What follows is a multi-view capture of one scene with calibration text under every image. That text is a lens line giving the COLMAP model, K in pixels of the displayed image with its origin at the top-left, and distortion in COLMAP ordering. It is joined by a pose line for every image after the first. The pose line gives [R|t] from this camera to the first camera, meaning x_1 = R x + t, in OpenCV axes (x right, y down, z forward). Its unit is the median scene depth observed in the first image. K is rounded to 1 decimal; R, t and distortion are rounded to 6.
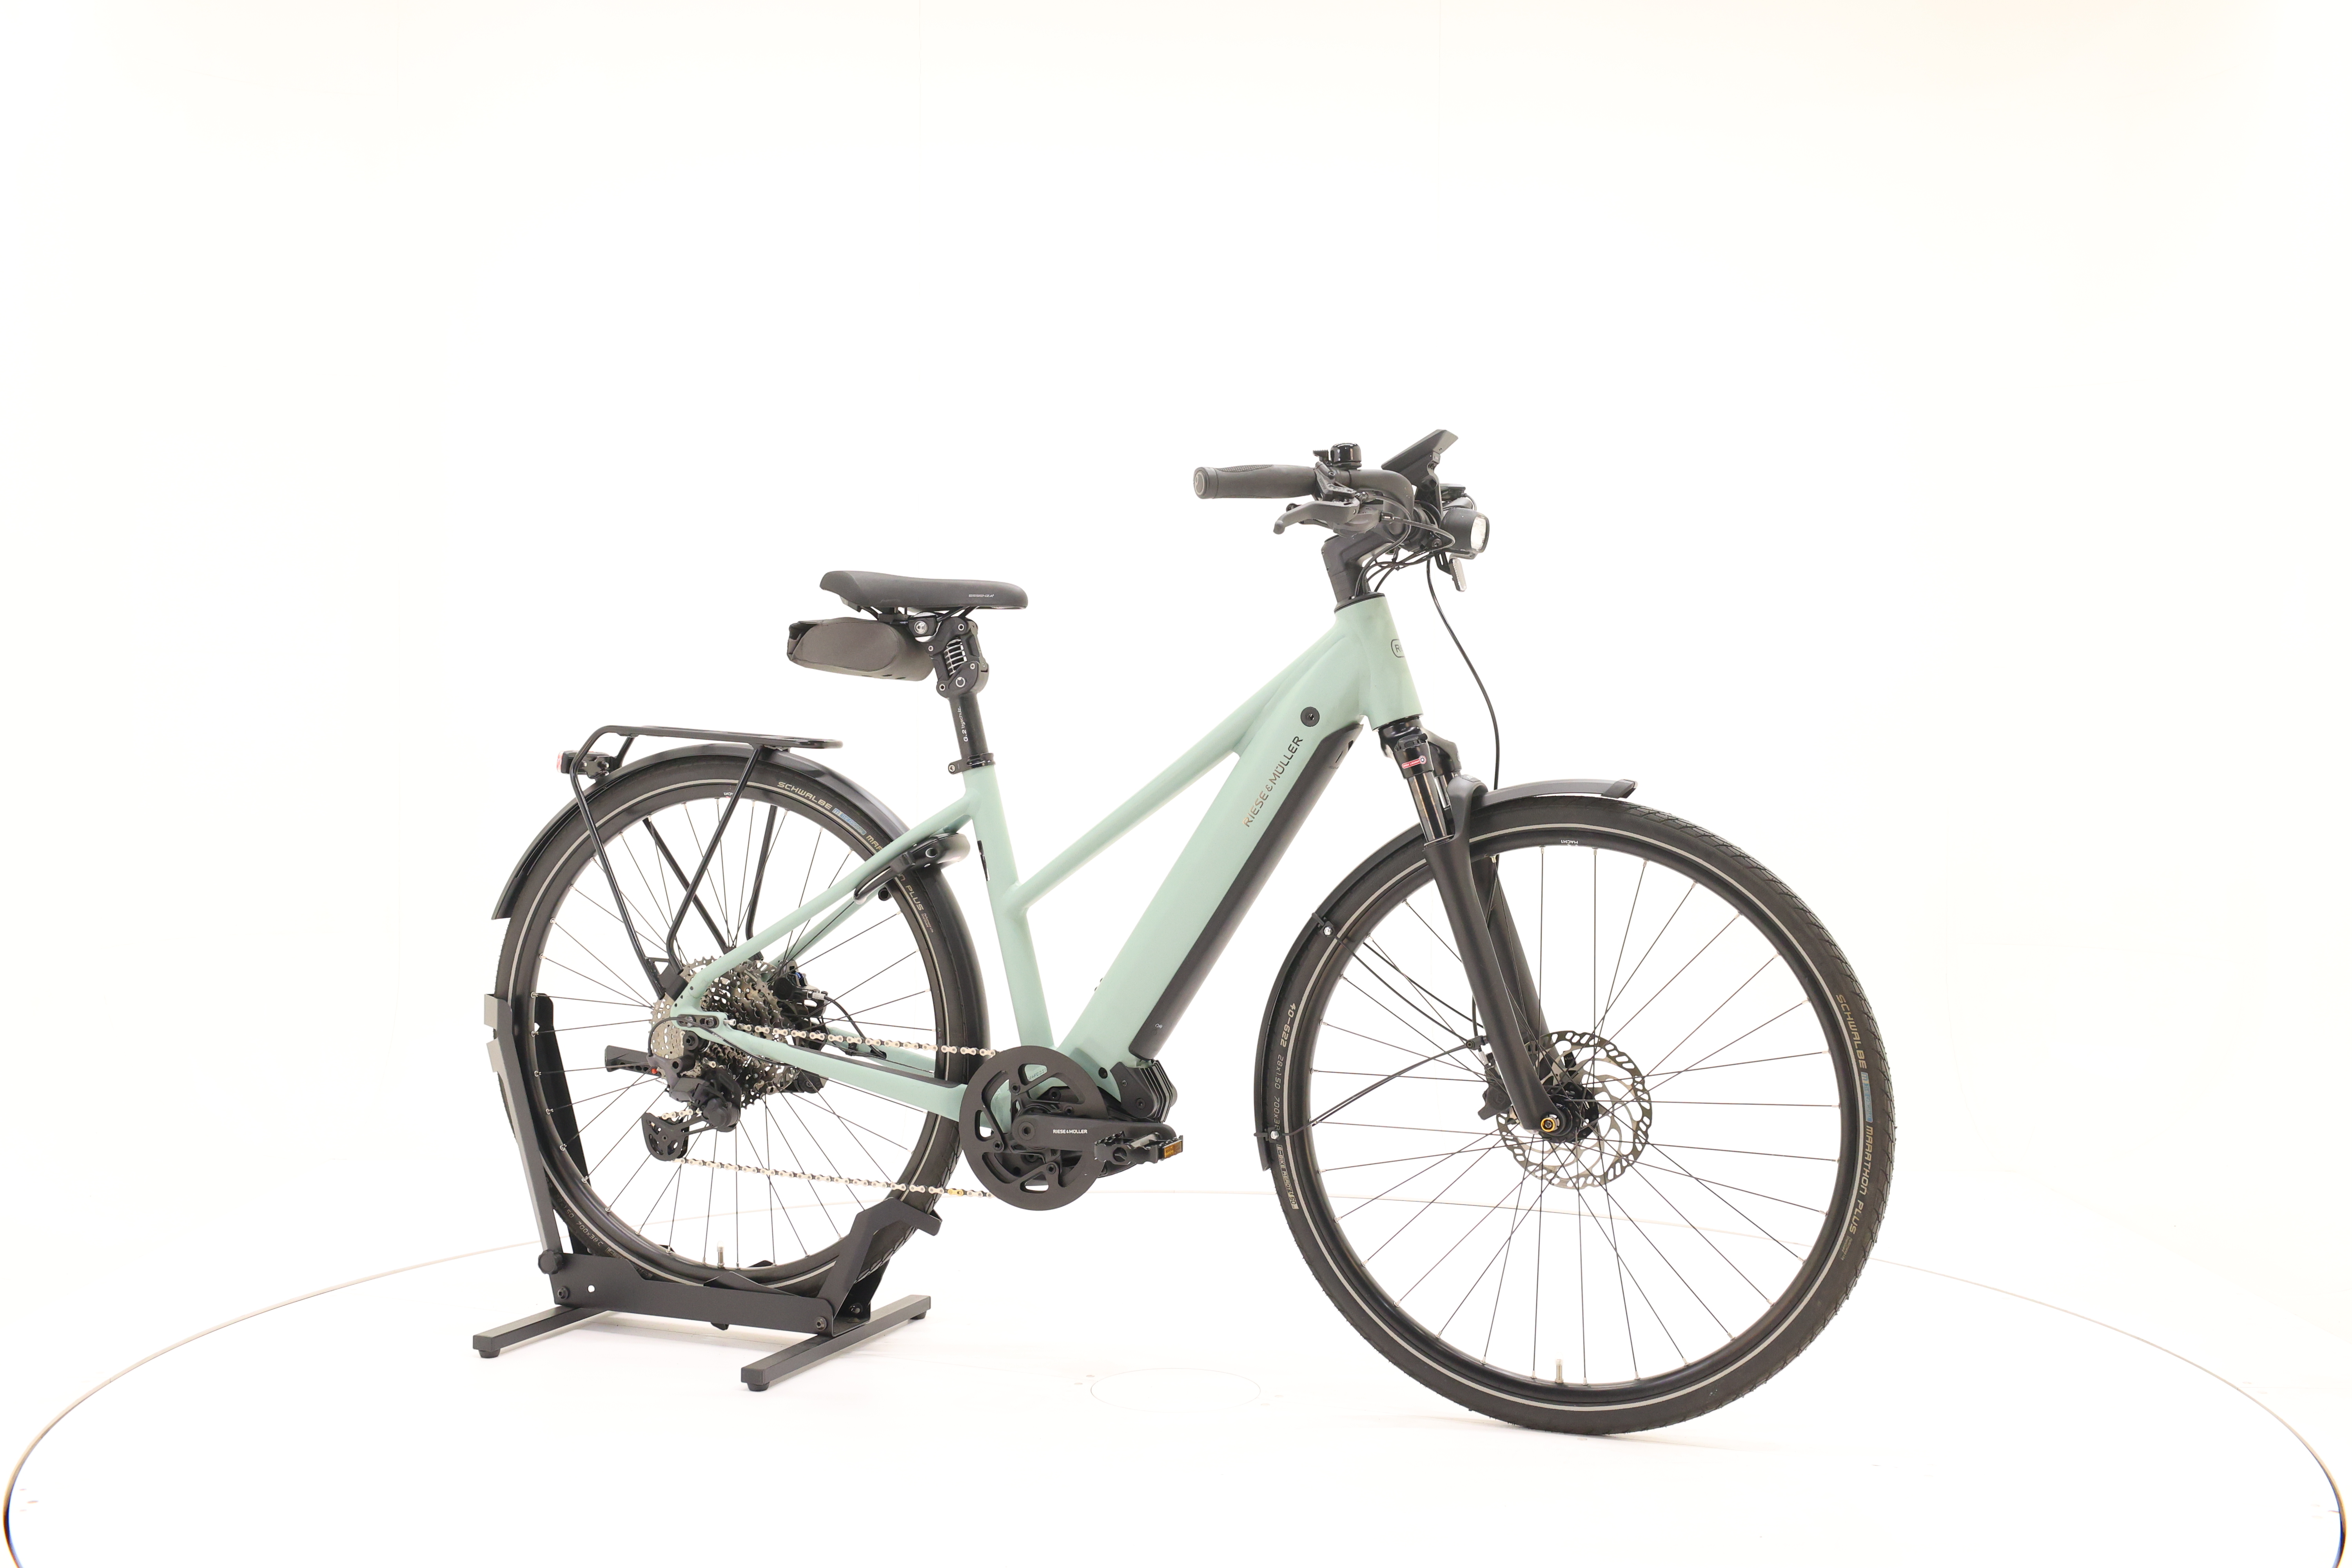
lens RADIAL K [[2526.4, 0, 1179.9], [0, 2526.4, 776.9], [0, 0, 1]] dist [-0.015867, 0.000000]
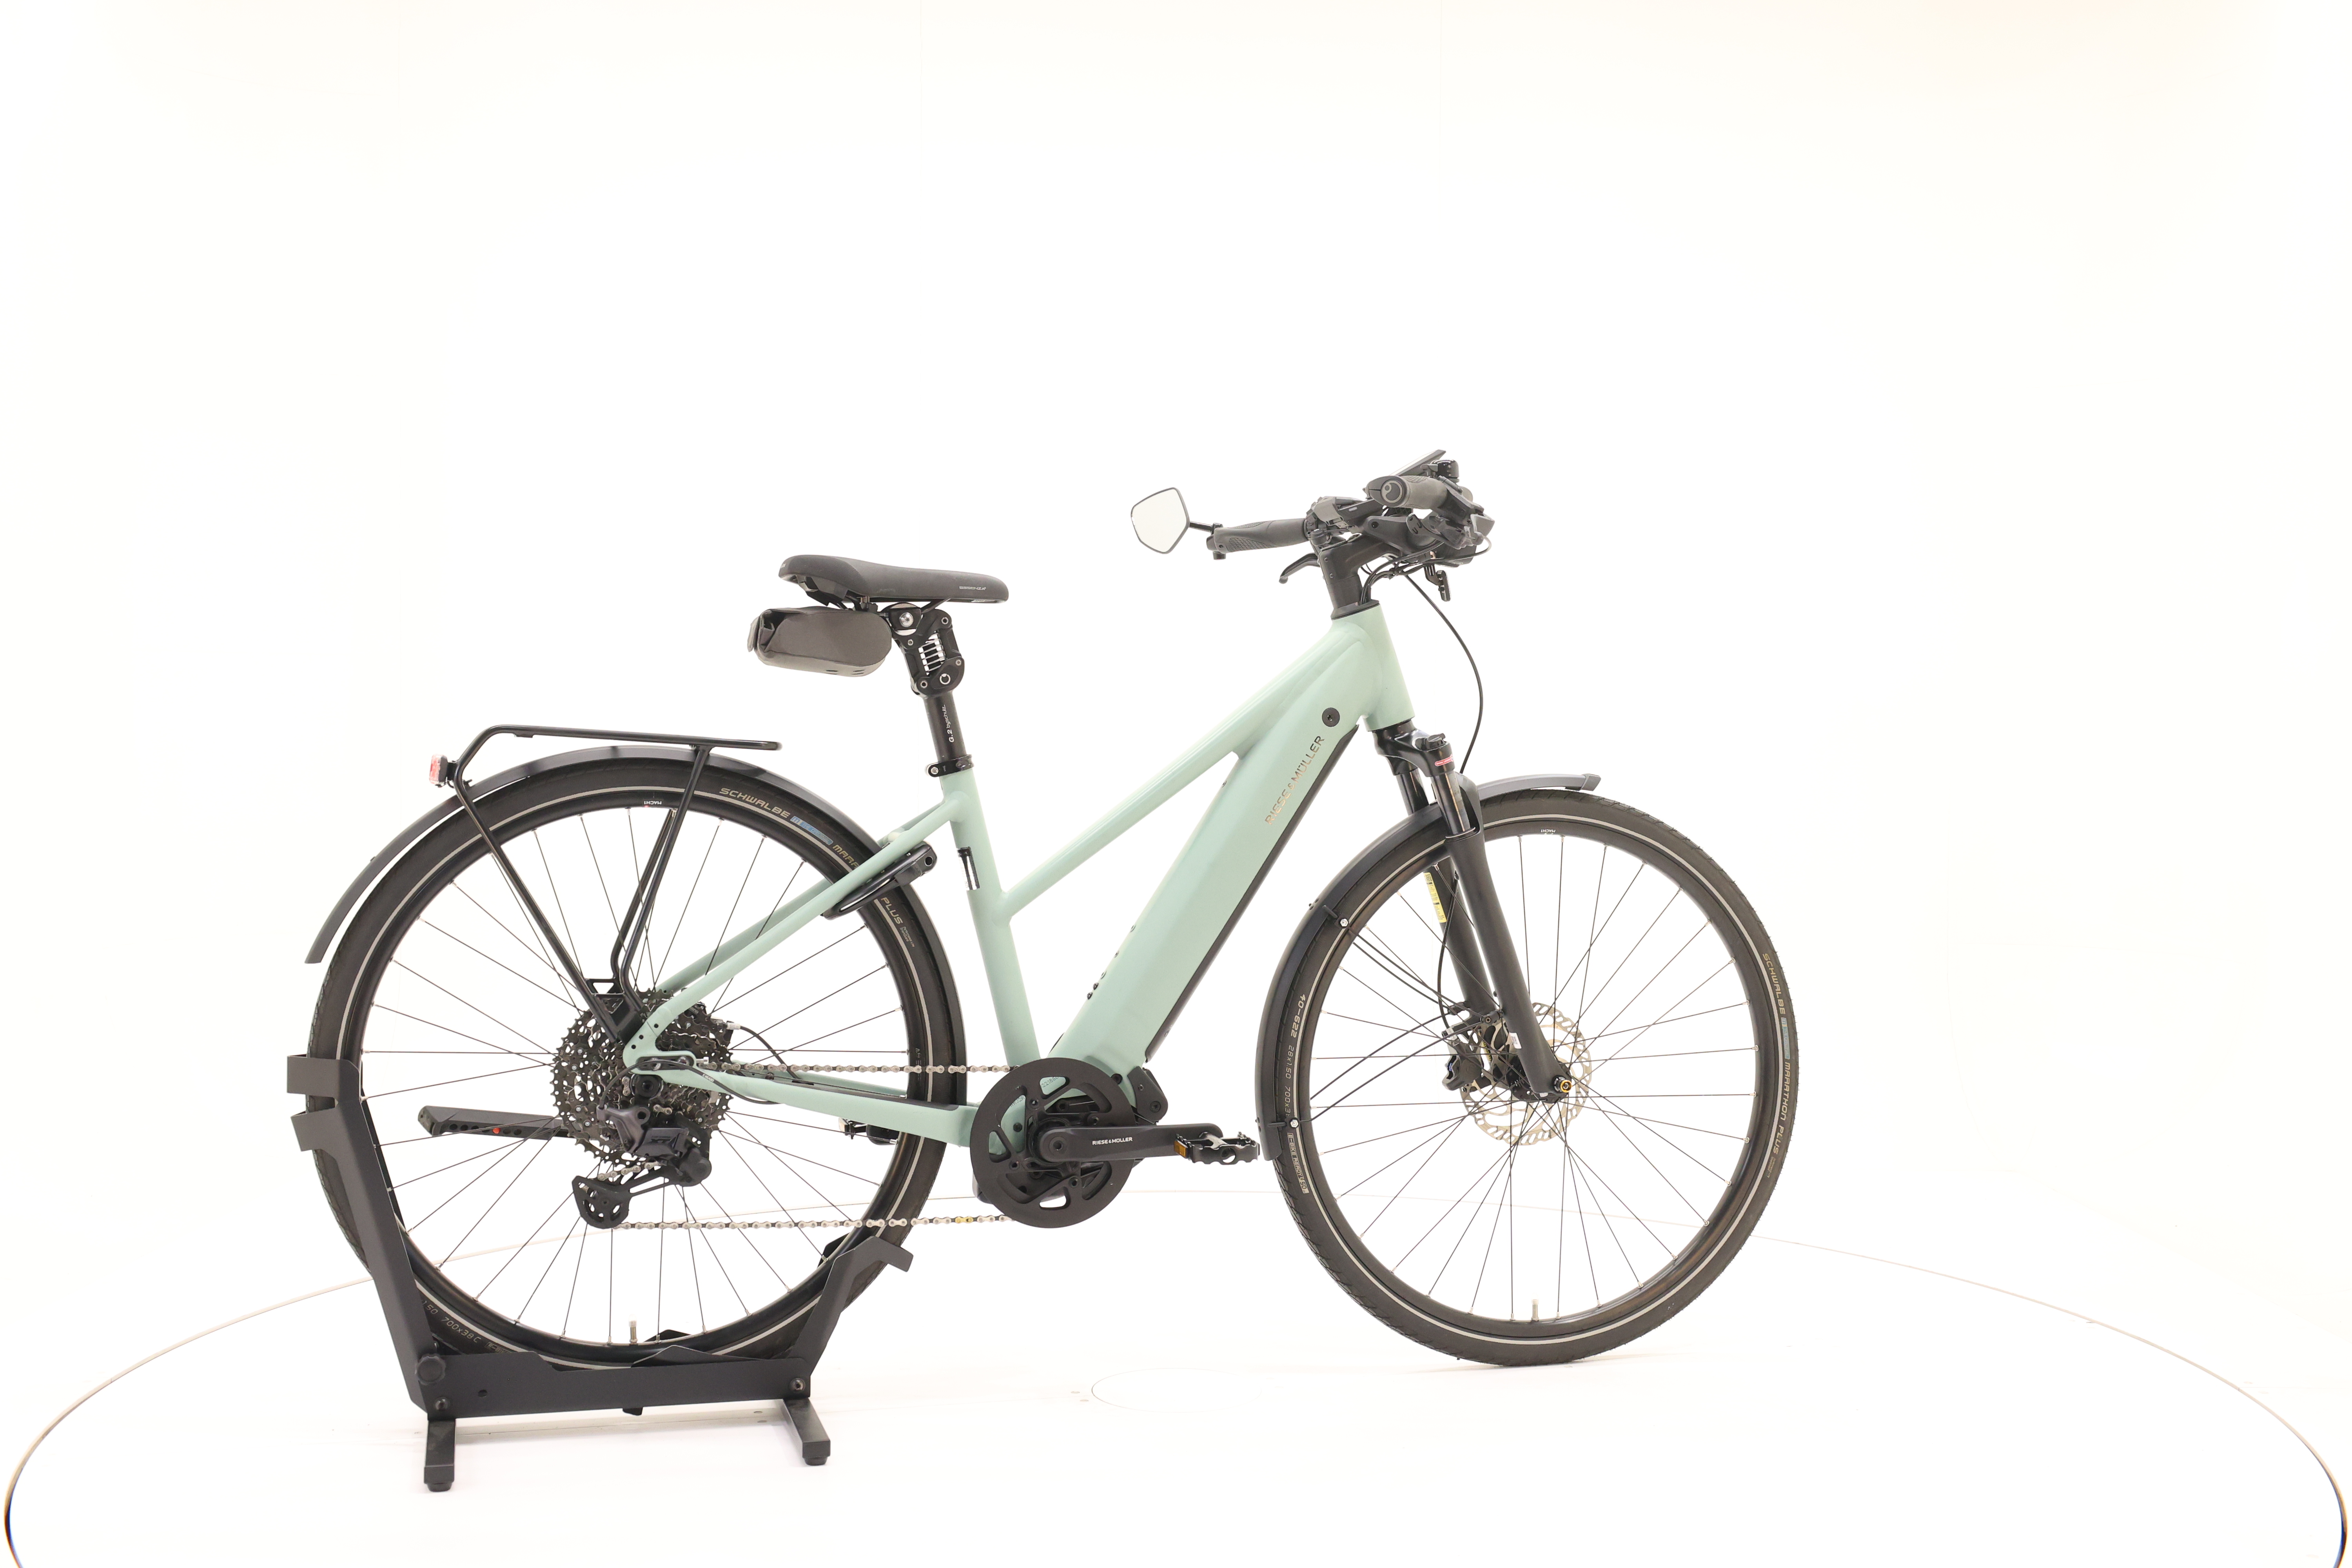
lens RADIAL K [[2526.4, 0, 1179.8], [0, 2526.4, 783.6], [0, 0, 1]] dist [-0.015867, 0.000000]
pose [[0.791852, -0.013214, 0.610570, -0.602436], [0.011341, 0.999912, 0.006933, -0.004170], [-0.610607, 0.001434, 0.791932, 0.204776]]
